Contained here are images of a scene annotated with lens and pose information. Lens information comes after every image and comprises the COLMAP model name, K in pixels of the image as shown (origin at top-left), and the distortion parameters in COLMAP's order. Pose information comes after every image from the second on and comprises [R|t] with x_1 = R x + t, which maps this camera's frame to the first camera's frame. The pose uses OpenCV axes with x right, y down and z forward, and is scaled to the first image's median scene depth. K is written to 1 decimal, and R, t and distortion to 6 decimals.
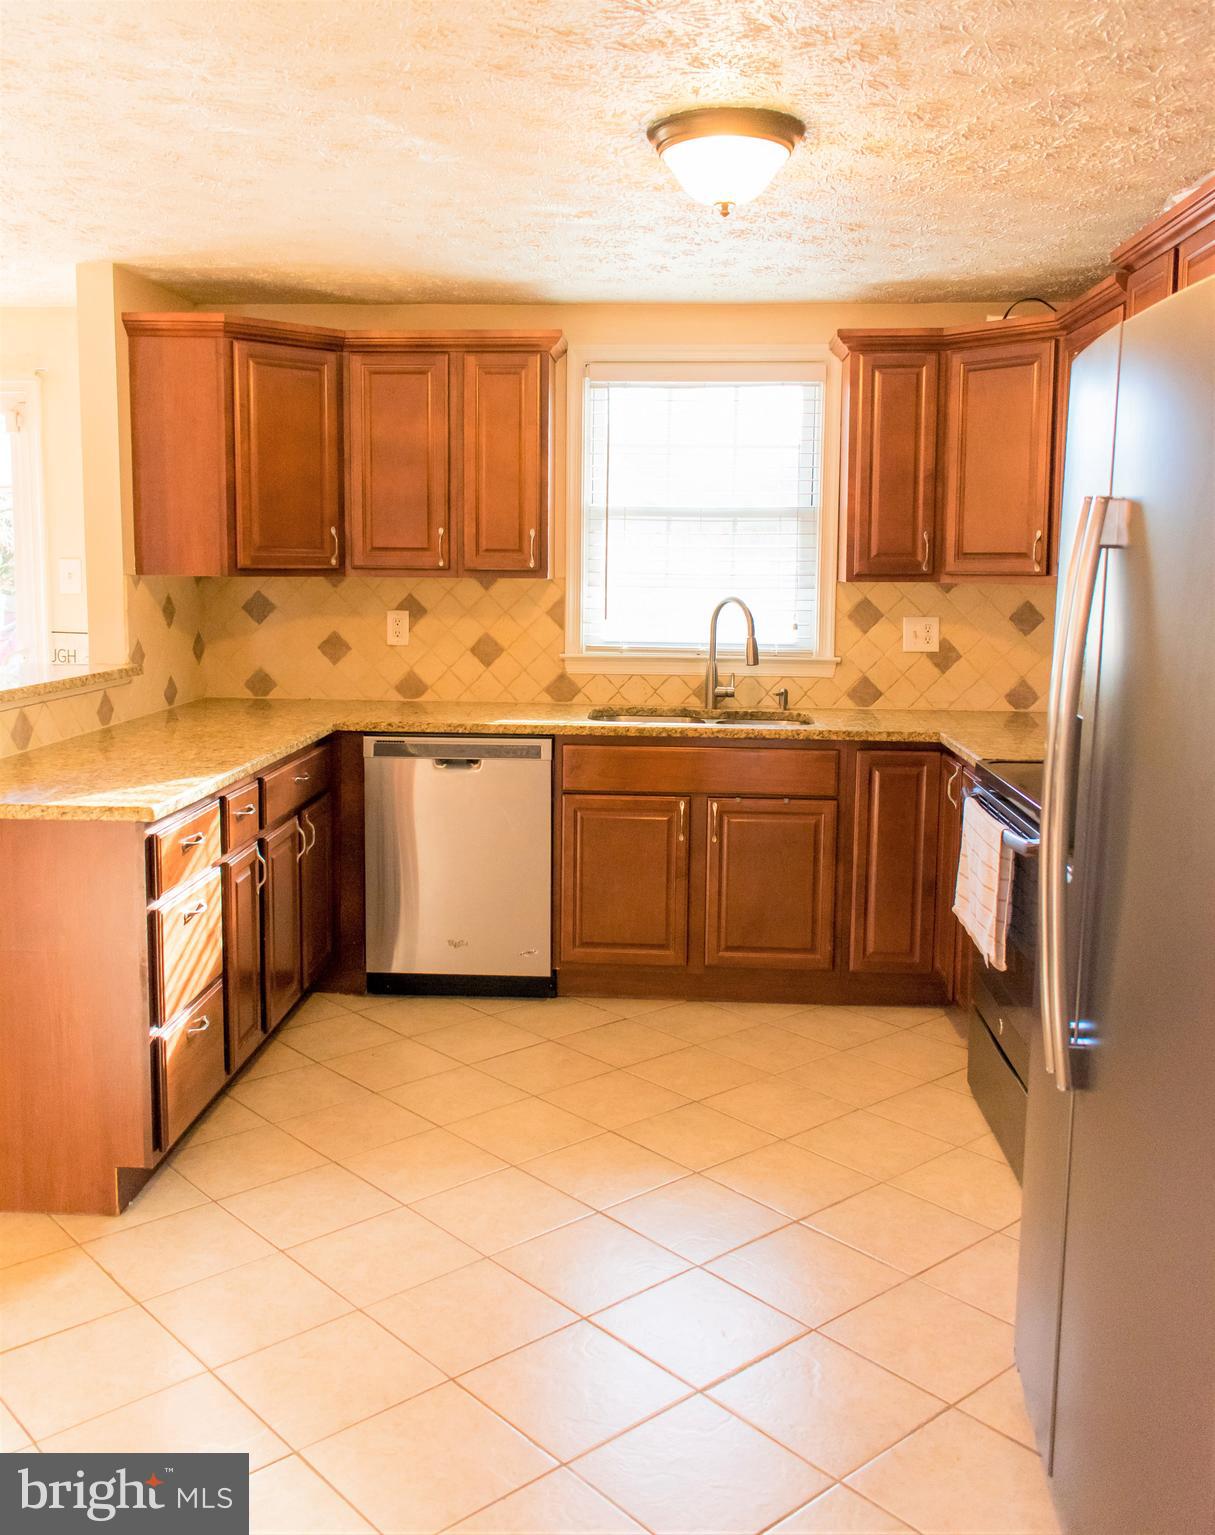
lens RADIAL K [[1336.3, 0, 593.5], [0, 1336.3, 718.7], [0, 0, 1]] dist [0.003698, 0.005529]
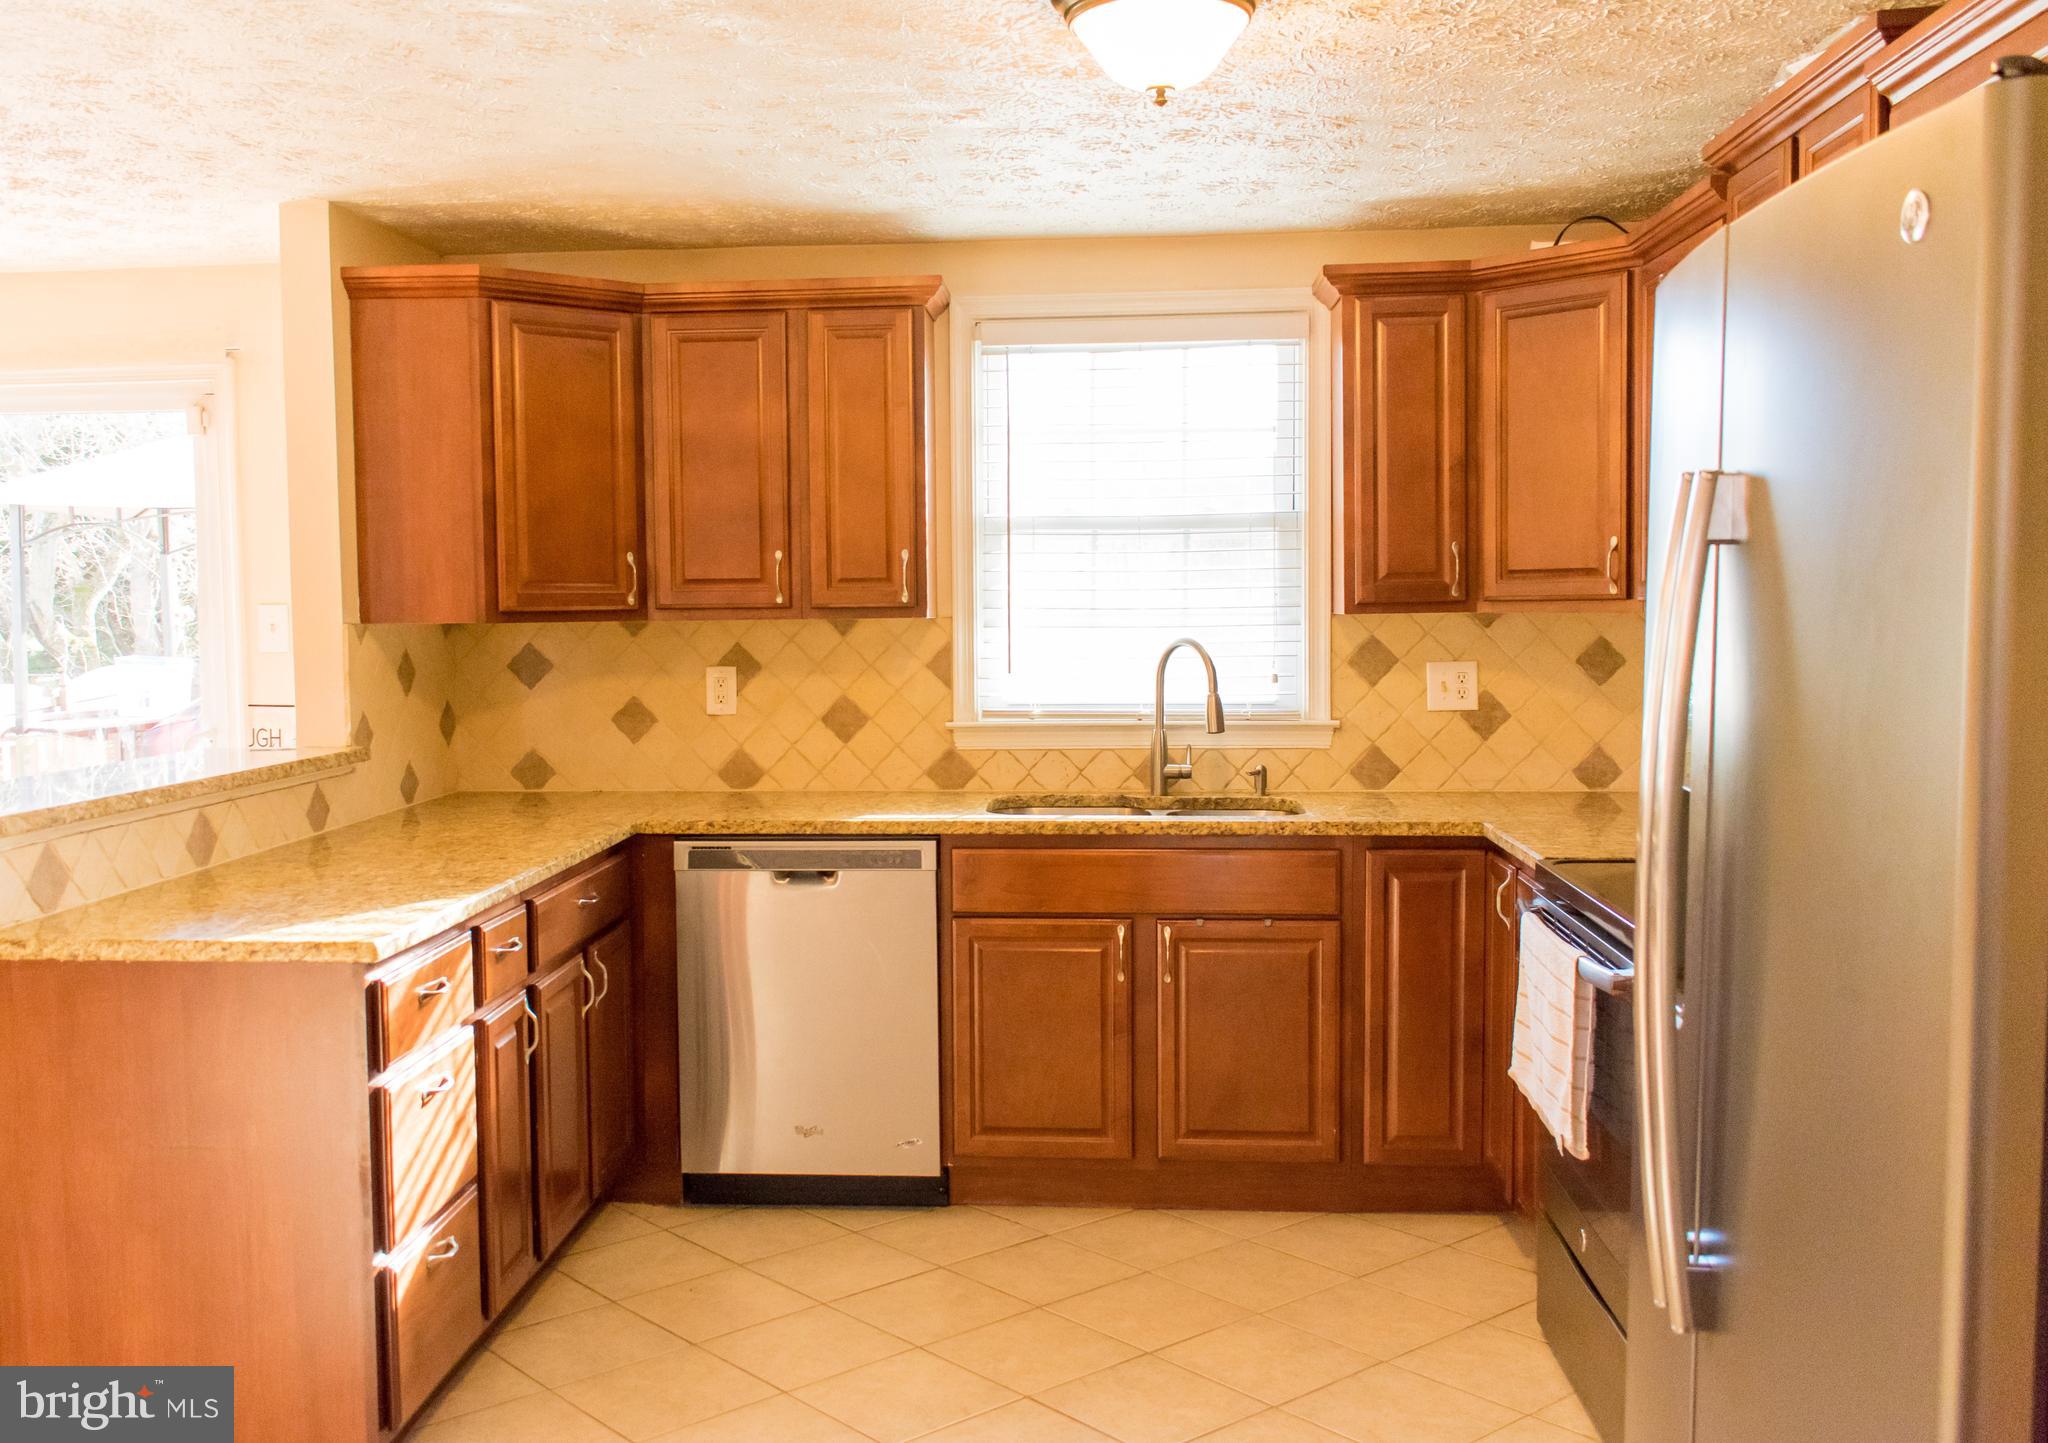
lens RADIAL K [[1849.7, 0, 945.6], [0, 1849.7, 731.2], [0, 0, 1]] dist [-0.005308, -0.005333]
pose [[0.999463, -0.017681, -0.027574, 0.002018], [0.016393, 0.998795, -0.046249, 0.002490], [0.028359, 0.045773, 0.998549, 0.009921]]
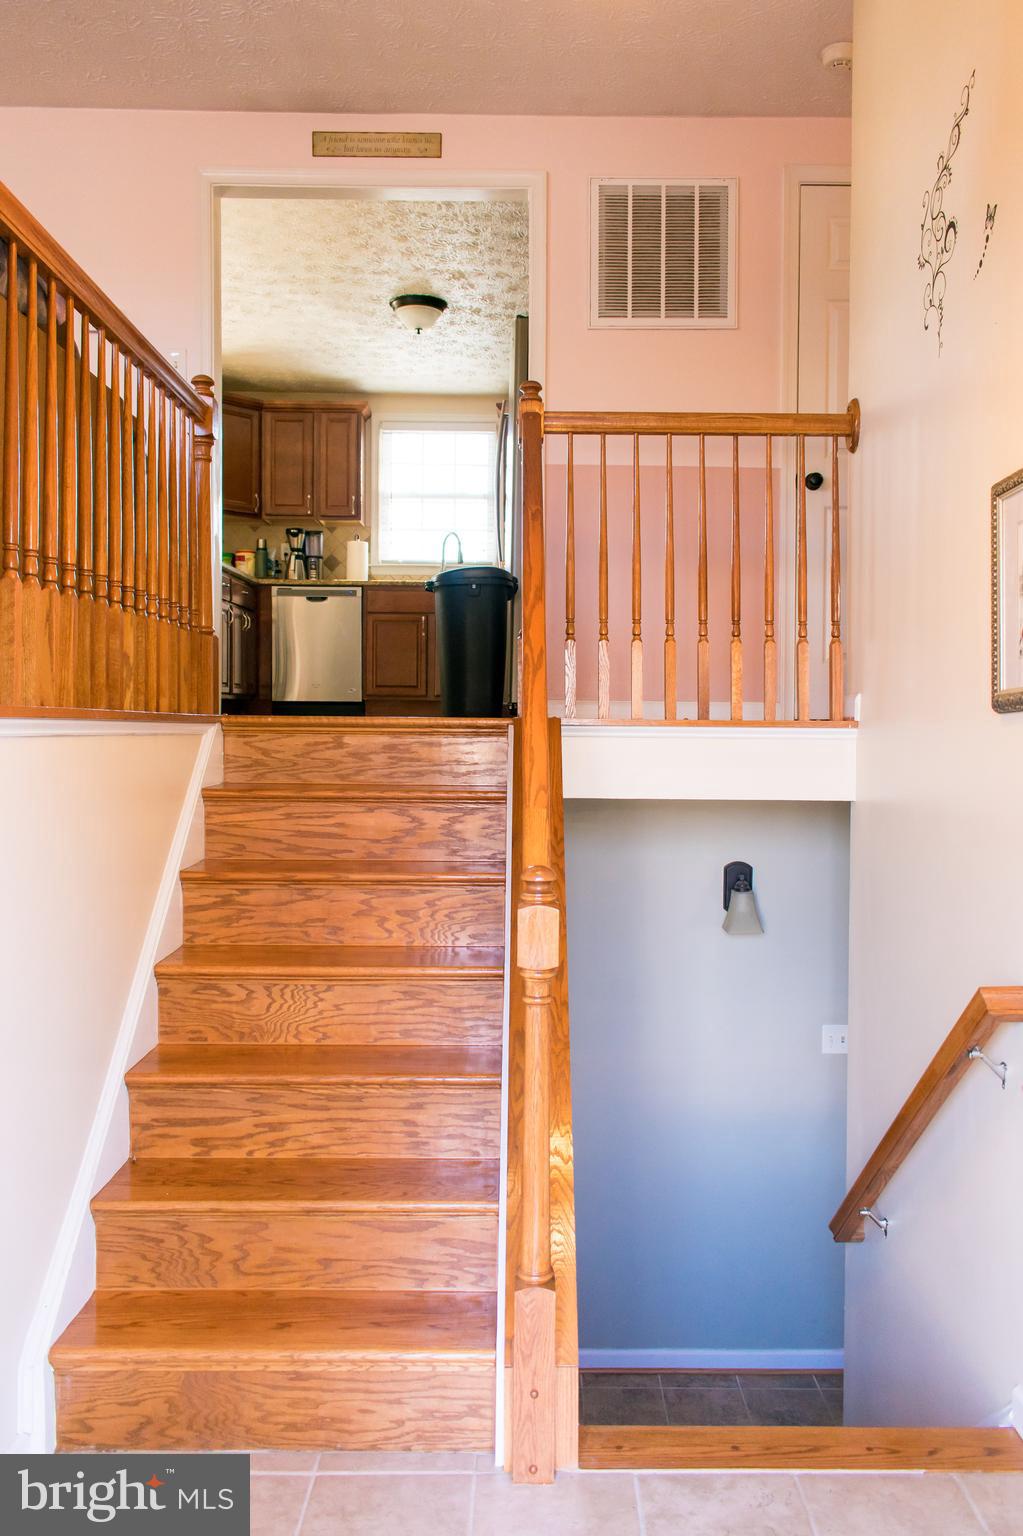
lens RADIAL K [[1187.2, 0, 527.2], [0, 1187.2, 764.3], [0, 0, 1]] dist [-0.008629, 0.010666]
pose [[0.996792, -0.005084, 0.079876, 0.078831], [0.010983, 0.997228, -0.073591, 0.439731], [-0.079280, 0.074232, 0.994085, -0.878311]]
